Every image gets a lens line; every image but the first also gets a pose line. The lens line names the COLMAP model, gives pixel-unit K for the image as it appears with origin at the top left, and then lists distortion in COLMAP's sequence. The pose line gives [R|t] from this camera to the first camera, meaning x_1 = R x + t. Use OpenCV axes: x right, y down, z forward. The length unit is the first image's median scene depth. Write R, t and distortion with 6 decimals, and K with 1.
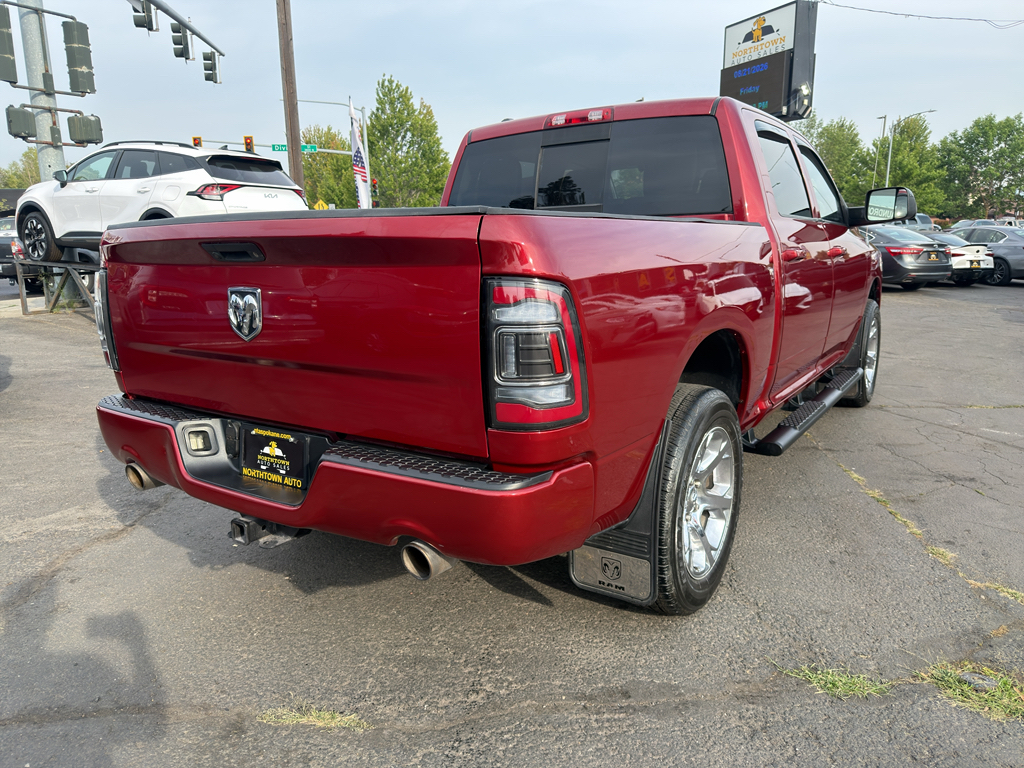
lens RADIAL K [[711.2, 0, 512.0], [0, 711.2, 384.0], [0, 0, 1]] dist [-0.007430, -0.002173]
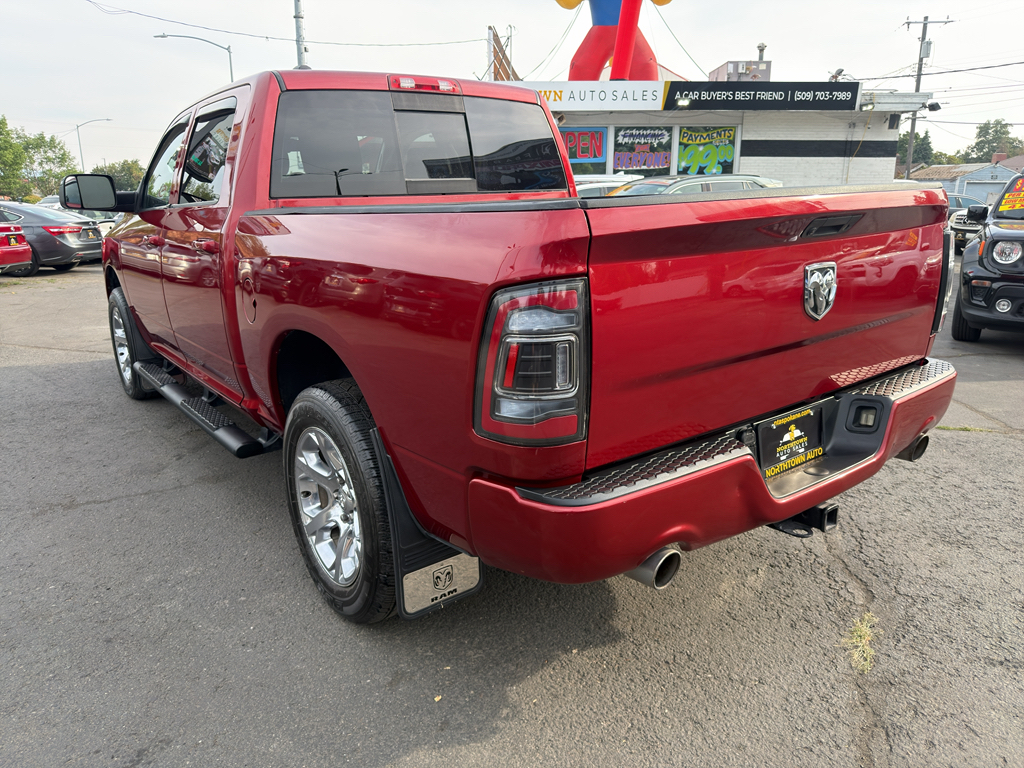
lens RADIAL K [[711.2, 0, 512.0], [0, 711.2, 384.0], [0, 0, 1]] dist [-0.007430, -0.002173]
pose [[0.331417, -0.233865, 0.914040, -0.315194], [0.207029, 0.963207, 0.171379, -0.051250], [-0.920490, 0.132435, 0.367640, 0.234668]]
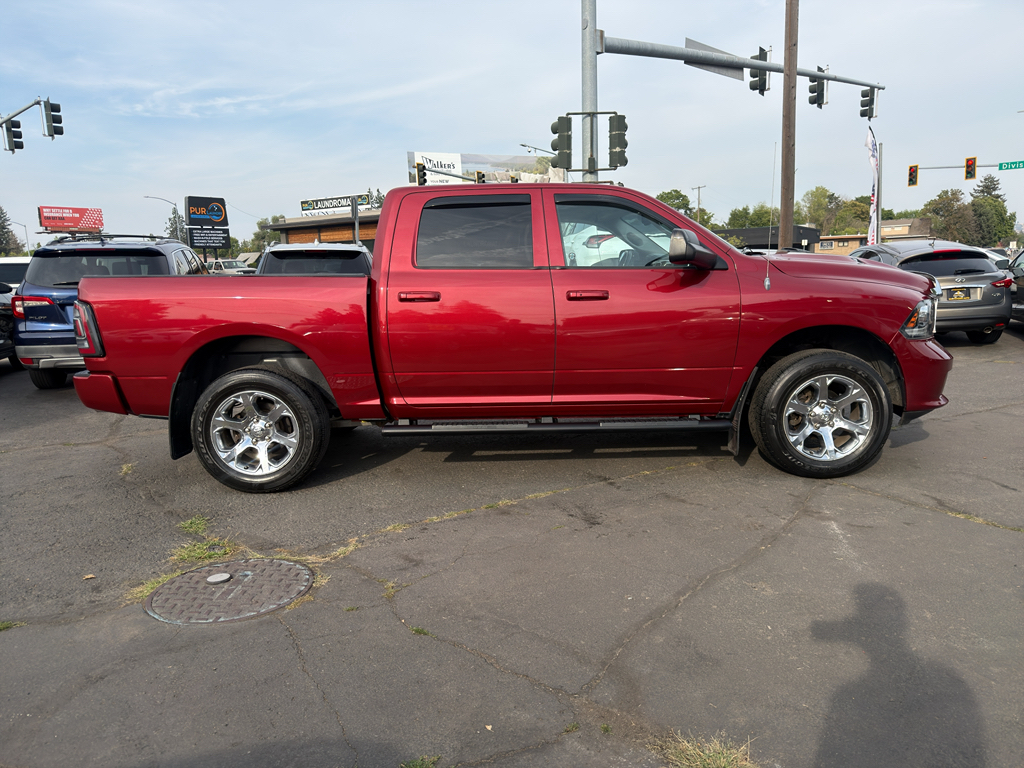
lens RADIAL K [[704.3, 0, 534.0], [0, 704.3, 416.2], [0, 0, 1]] dist [0.006053, -0.032604]
pose [[0.564809, 0.156836, -0.810181, 0.605027], [-0.151086, 0.984832, 0.085317, -0.037813], [0.811273, 0.074219, 0.579938, 0.150138]]
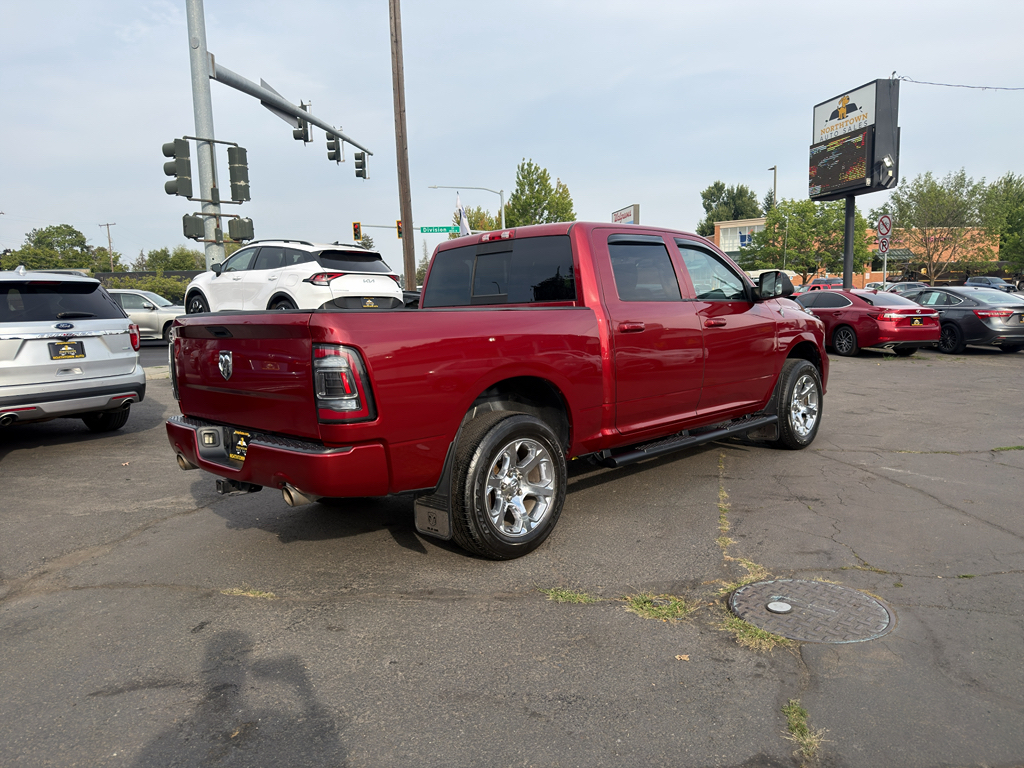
lens RADIAL K [[694.6, 0, 533.0], [0, 694.6, 390.3], [0, 0, 1]] dist [0.084871, -0.156942]
pose [[0.984613, 0.003356, -0.174717, 0.162493], [-0.017683, 0.996597, -0.080512, 0.022050], [0.173853, 0.082362, 0.981321, -0.143414]]
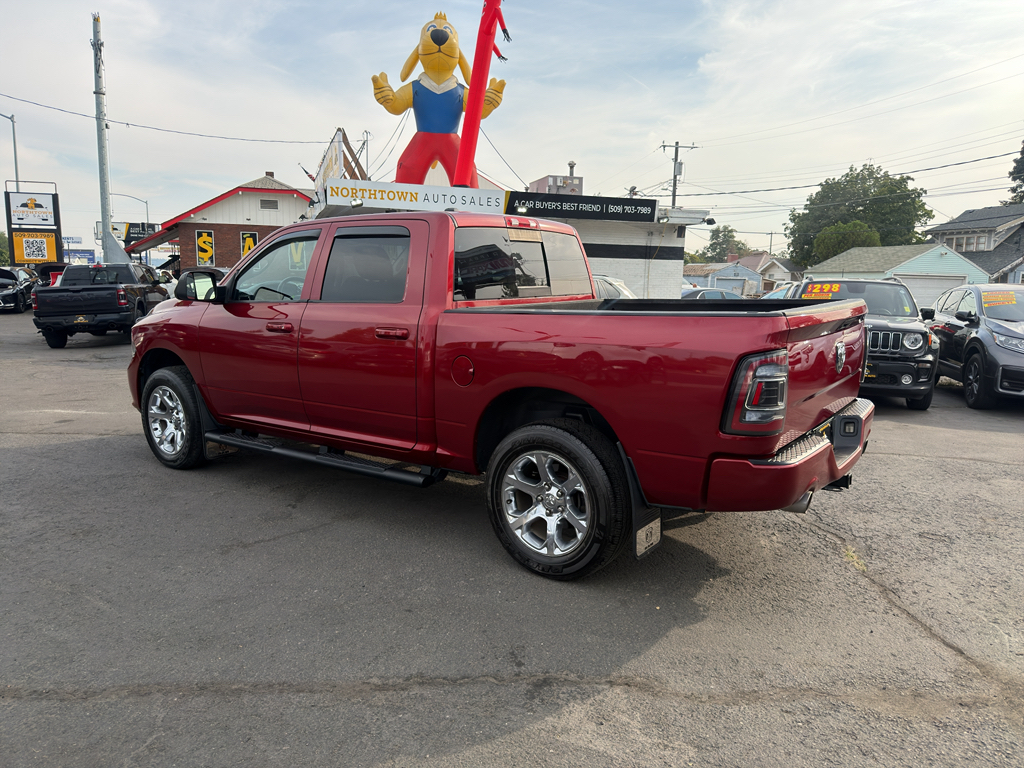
lens RADIAL K [[688.2, 0, 521.6], [0, 688.2, 395.3], [0, 0, 1]] dist [0.097528, -0.146710]
pose [[0.043795, -0.148883, 0.987884, -0.488853], [0.198993, 0.970319, 0.137414, -0.093624], [-0.979022, 0.190564, 0.072121, 0.377032]]
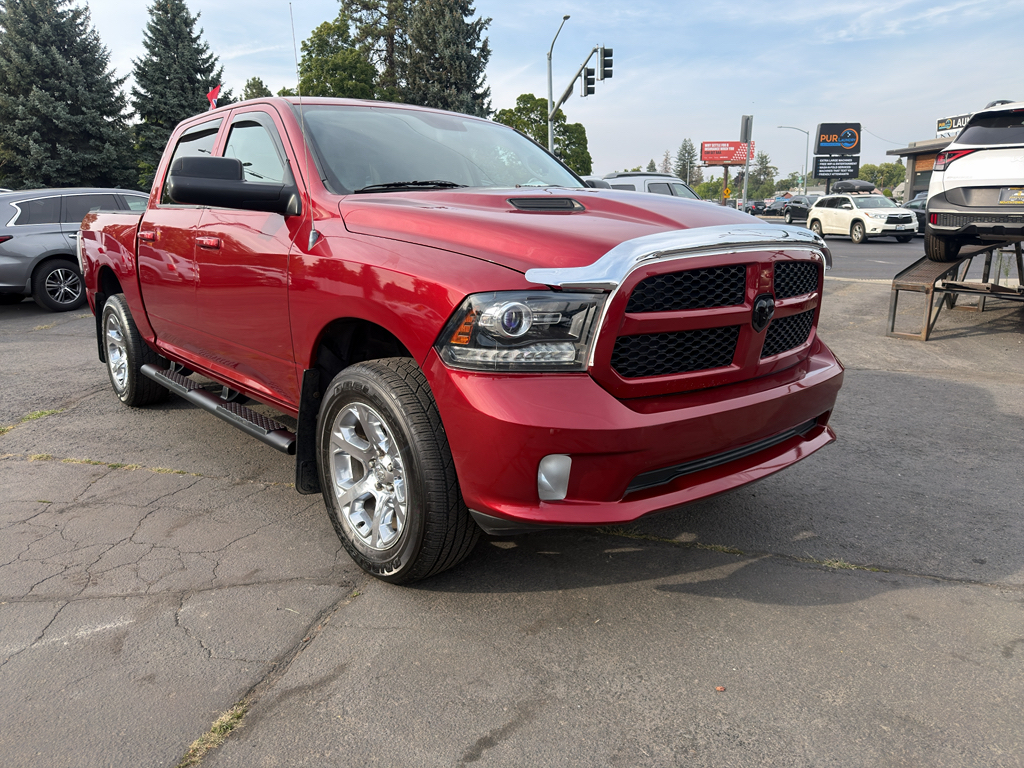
lens RADIAL K [[743.6, 0, 544.4], [0, 743.6, 384.8], [0, 0, 1]] dist [-0.015422, 0.010777]
pose [[-0.253914, 0.222422, -0.941306, 0.576020], [-0.183223, 0.944519, 0.272605, -0.158498], [0.949714, 0.241687, -0.199073, 0.731722]]
